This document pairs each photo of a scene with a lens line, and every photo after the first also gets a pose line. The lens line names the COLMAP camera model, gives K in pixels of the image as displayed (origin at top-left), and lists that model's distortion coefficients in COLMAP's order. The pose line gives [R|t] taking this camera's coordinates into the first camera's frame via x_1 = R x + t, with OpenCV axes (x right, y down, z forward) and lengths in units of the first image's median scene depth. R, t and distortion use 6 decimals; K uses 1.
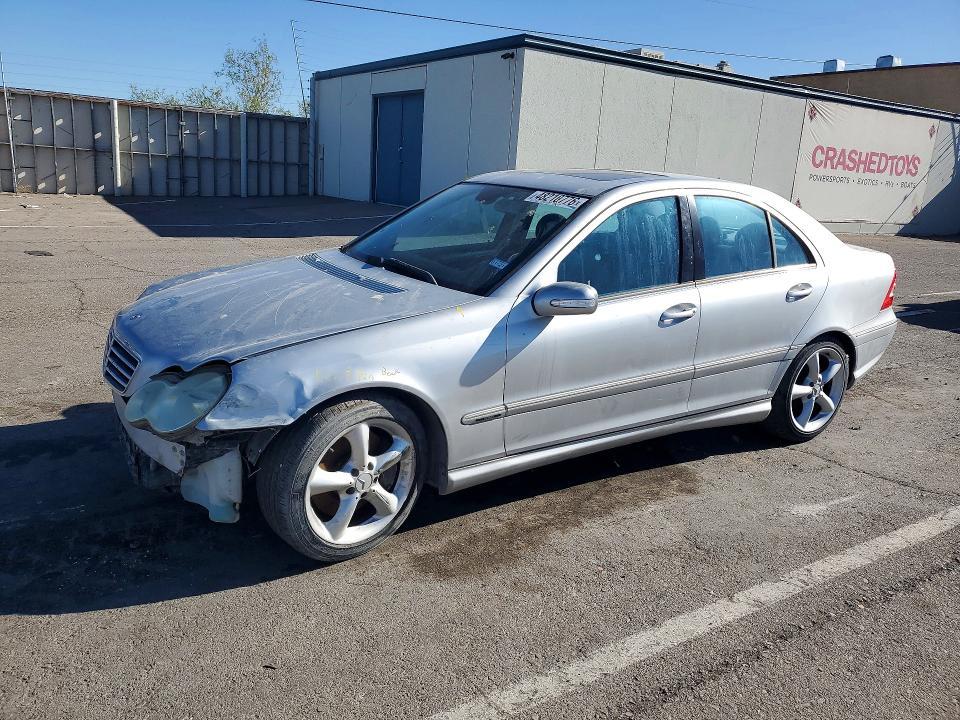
lens RADIAL K [[705.6, 0, 480.0], [0, 705.6, 360.0], [0, 0, 1]] dist [0.006761, 0.004055]
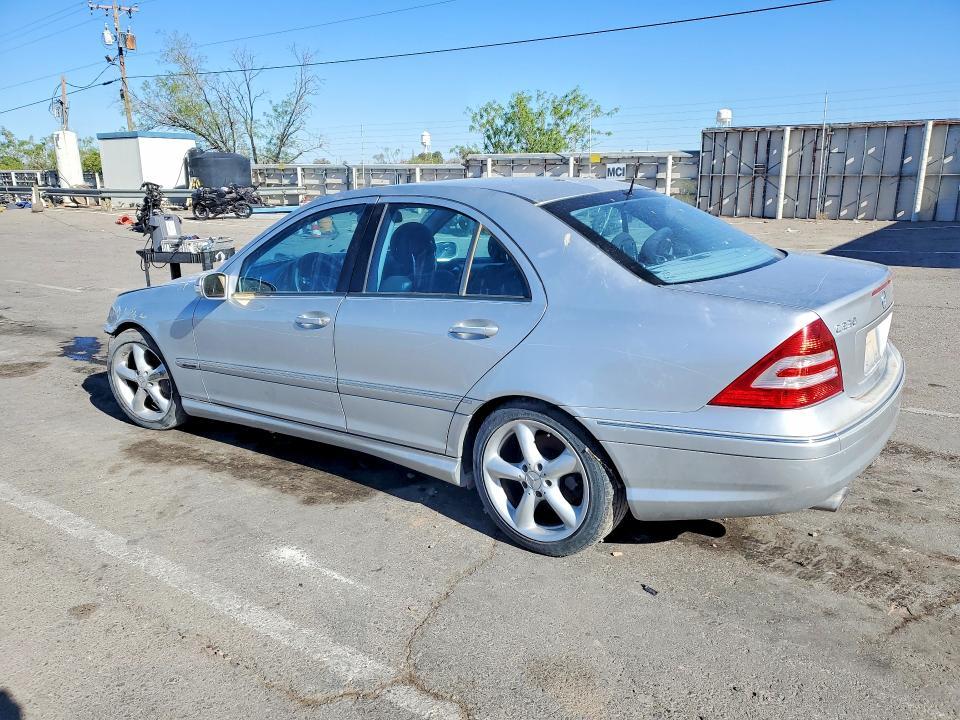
lens RADIAL K [[718.9, 0, 480.0], [0, 718.9, 360.0], [0, 0, 1]] dist [-0.001550, 0.000759]
pose [[0.394695, 0.164406, -0.903984, 0.169427], [-0.201416, 0.975412, 0.089455, -0.019224], [0.896464, 0.146770, 0.418104, 0.102703]]
